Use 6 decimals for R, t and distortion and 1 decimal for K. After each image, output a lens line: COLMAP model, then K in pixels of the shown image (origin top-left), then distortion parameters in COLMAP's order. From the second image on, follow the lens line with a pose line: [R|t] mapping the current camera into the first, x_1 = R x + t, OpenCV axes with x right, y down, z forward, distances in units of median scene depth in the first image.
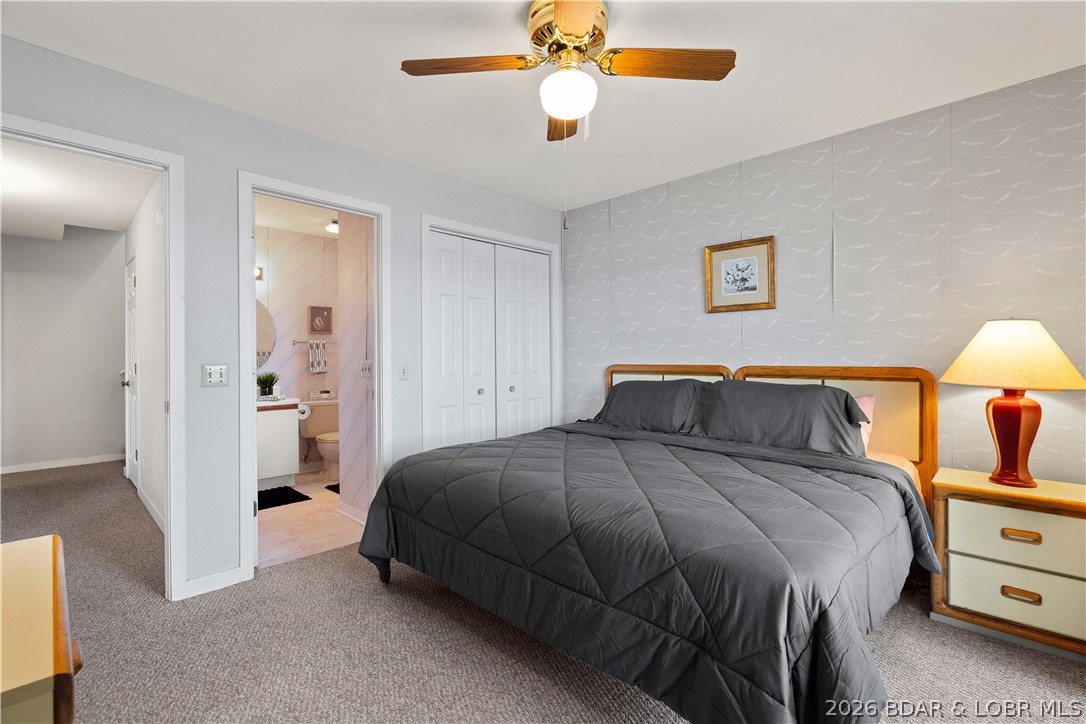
lens RADIAL K [[478.8, 0, 547.0], [0, 478.8, 359.9], [0, 0, 1]] dist [-0.003716, -0.000211]
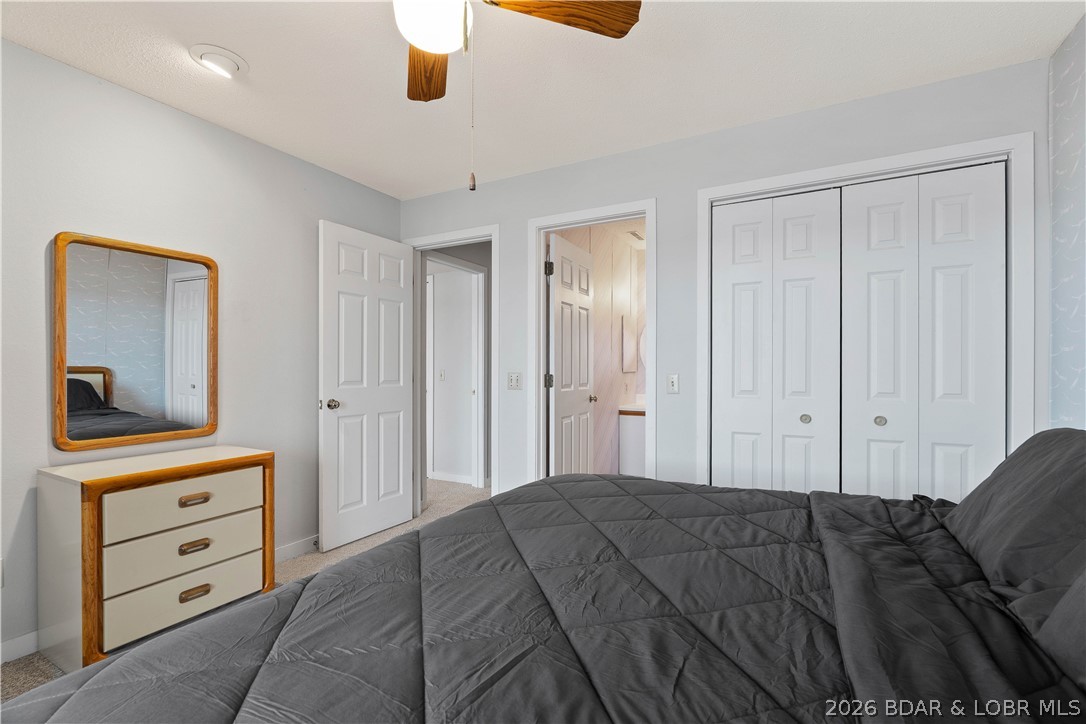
lens RADIAL K [[478.8, 0, 547.0], [0, 478.8, 359.9], [0, 0, 1]] dist [-0.003716, -0.000211]
pose [[0.279304, -0.018740, -0.960020, 0.519768], [-0.007833, 0.999732, -0.021794, 0.002971], [0.960171, 0.013607, 0.279083, 0.621981]]
